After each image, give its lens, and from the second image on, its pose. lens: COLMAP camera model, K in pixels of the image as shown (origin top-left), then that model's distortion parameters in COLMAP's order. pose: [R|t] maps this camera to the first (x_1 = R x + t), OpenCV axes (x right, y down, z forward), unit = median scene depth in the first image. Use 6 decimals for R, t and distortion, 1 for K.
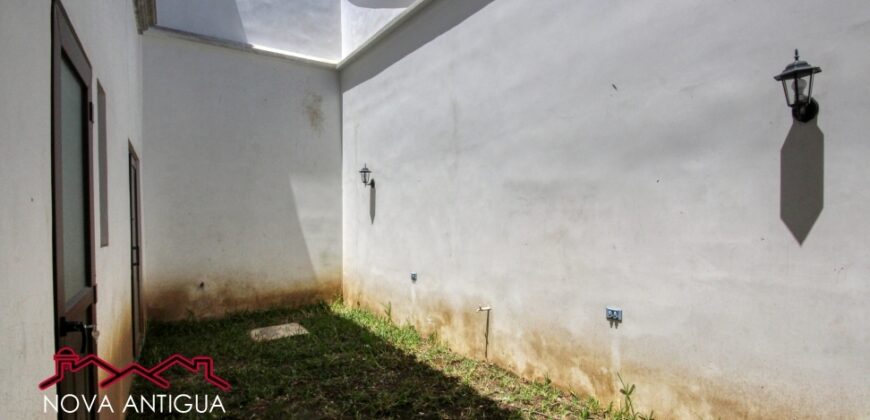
lens RADIAL K [[244.6, 0, 435.8], [0, 244.6, 222.1], [0, 0, 1]] dist [0.000113, -0.000003]
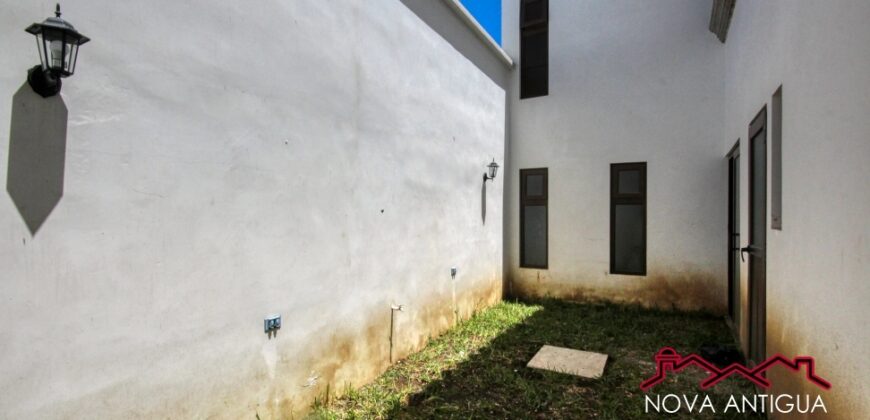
lens RADIAL K [[404.6, 0, 447.4], [0, 404.6, 216.8], [0, 0, 1]] dist [0.001601, -0.000239]
pose [[-0.211470, 0.002556, 0.977381, -1.285997], [0.013545, 0.999908, 0.000316, -0.000103], [-0.977291, 0.013305, -0.211485, 1.044759]]
